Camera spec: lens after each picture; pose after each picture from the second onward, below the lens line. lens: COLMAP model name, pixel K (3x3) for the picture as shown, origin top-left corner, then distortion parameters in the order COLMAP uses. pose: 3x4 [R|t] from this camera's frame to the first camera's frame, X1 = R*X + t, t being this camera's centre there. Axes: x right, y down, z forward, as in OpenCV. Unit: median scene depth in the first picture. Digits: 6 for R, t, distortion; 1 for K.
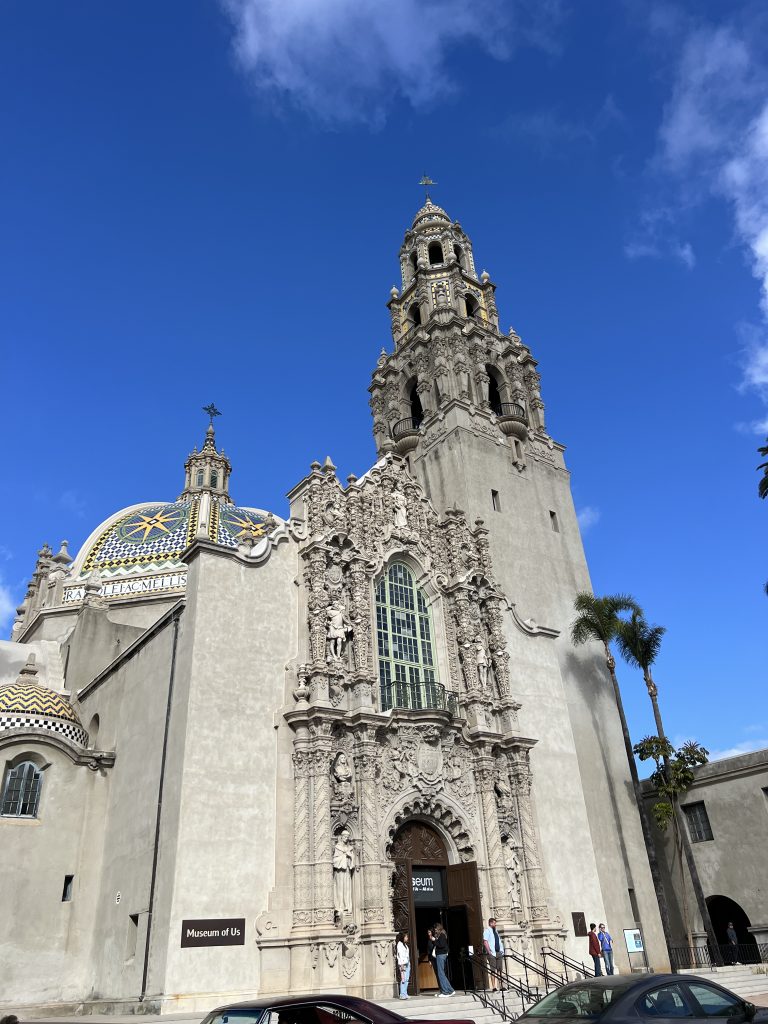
lens RADIAL K [[803.8, 0, 379.0], [0, 803.8, 515.4], [0, 0, 1]] dist [0.126224, -0.210308]
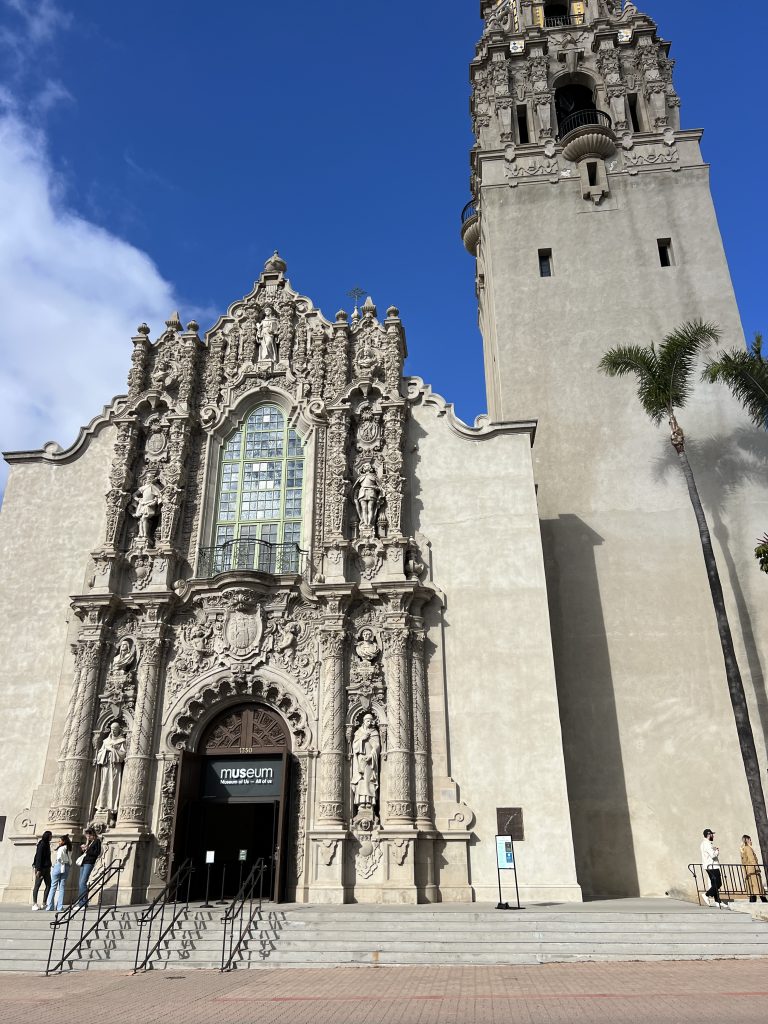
lens RADIAL K [[803.8, 0, 379.0], [0, 803.8, 515.4], [0, 0, 1]] dist [0.126224, -0.210308]
pose [[0.719363, -0.226537, -0.656657, 0.730650], [0.303249, 0.952905, 0.003468, 0.233504], [0.624946, -0.201625, 0.754181, 0.506774]]
